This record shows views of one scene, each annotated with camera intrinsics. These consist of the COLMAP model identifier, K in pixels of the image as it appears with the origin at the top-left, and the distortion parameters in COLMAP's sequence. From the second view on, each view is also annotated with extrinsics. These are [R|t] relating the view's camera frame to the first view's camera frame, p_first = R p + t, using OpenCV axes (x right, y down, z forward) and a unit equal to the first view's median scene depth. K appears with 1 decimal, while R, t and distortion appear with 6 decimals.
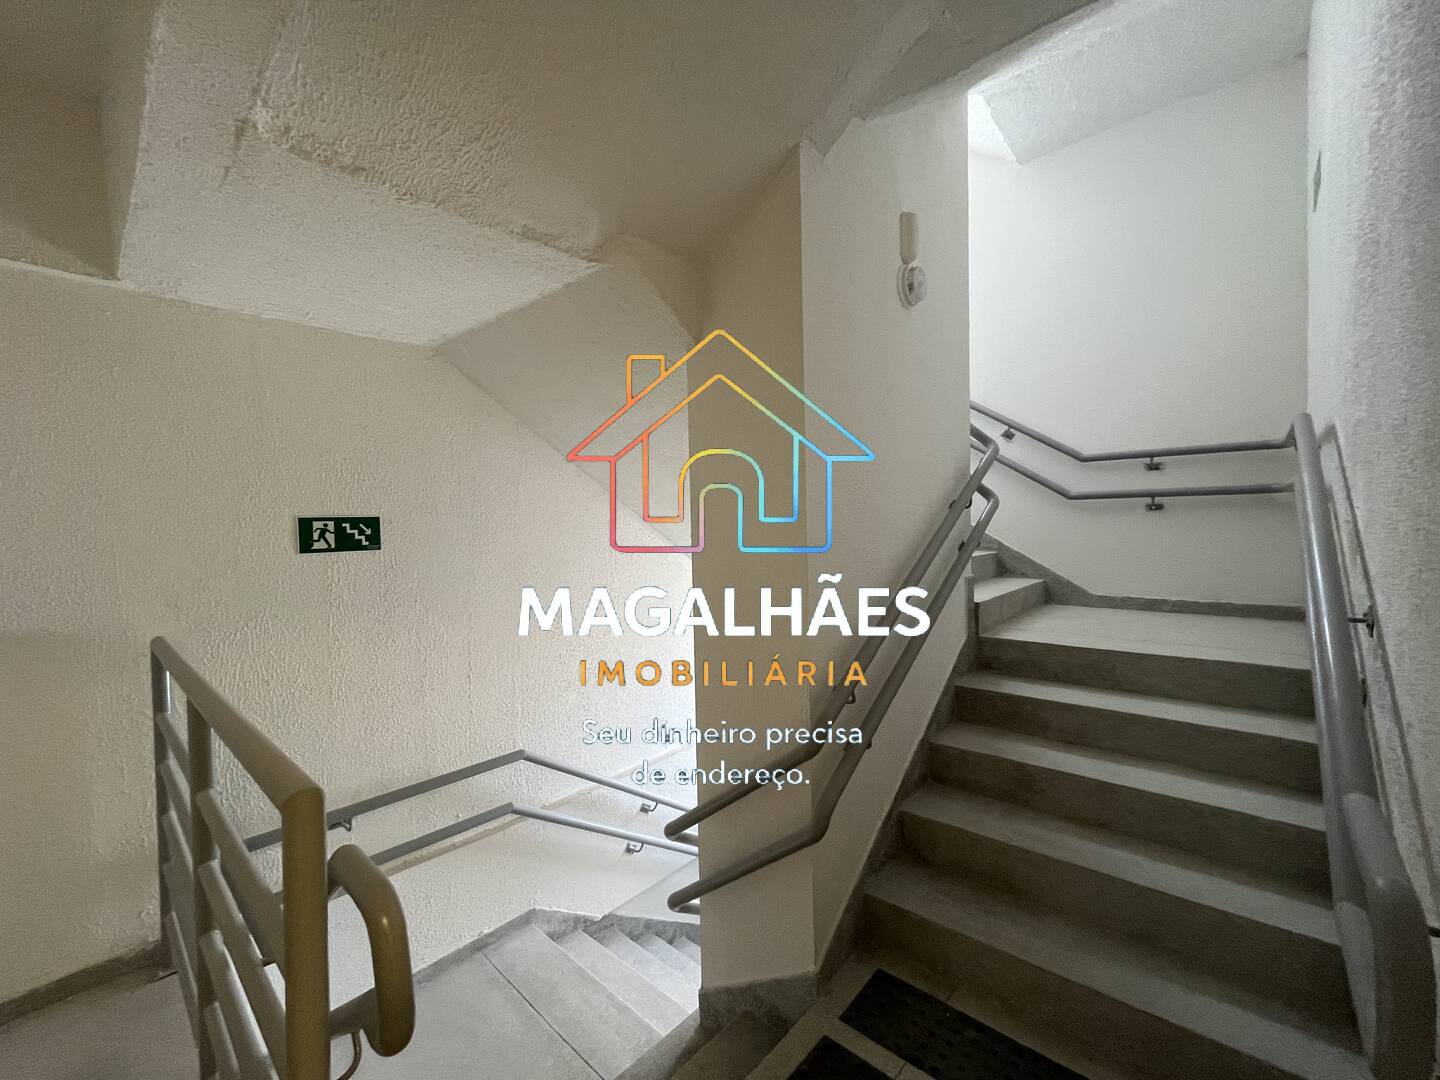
lens RADIAL K [[584.8, 0, 716.5], [0, 584.8, 534.8], [0, 0, 1]] dist [0.000345, -0.000131]
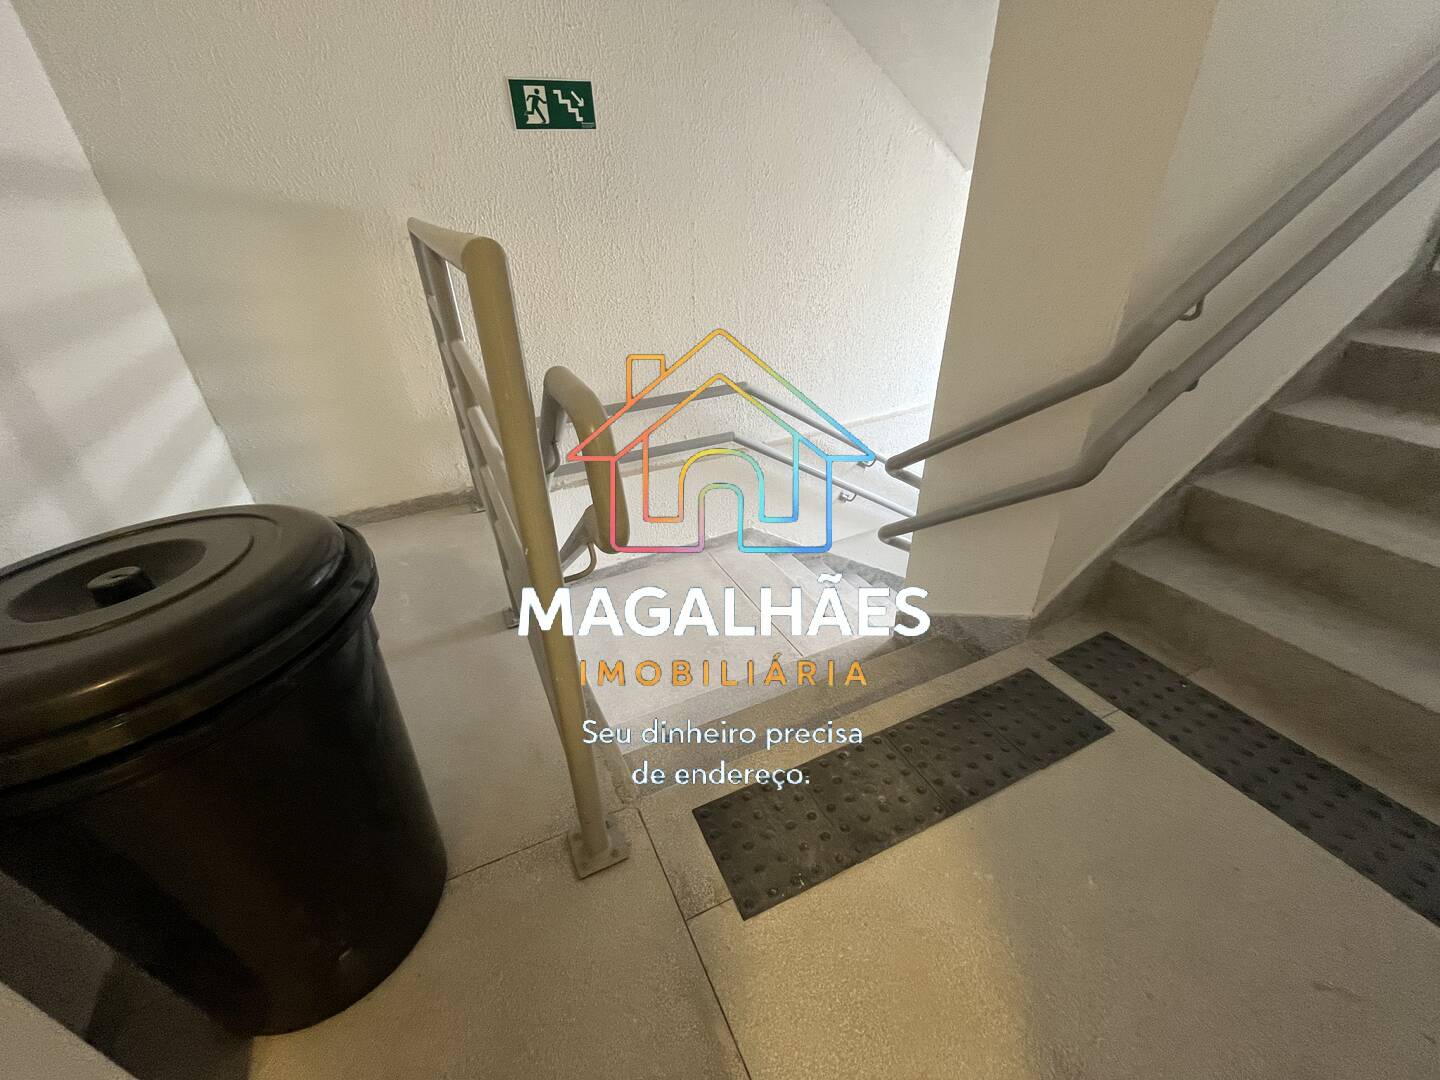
lens RADIAL K [[584.8, 0, 721.7], [0, 584.8, 541.5], [0, 0, 1]] dist [0.000345, -0.000131]
pose [[0.931902, 0.184843, -0.312076, -0.018347], [-0.005685, 0.867739, 0.496987, 0.148769], [0.362665, -0.461369, 0.809699, 0.097496]]
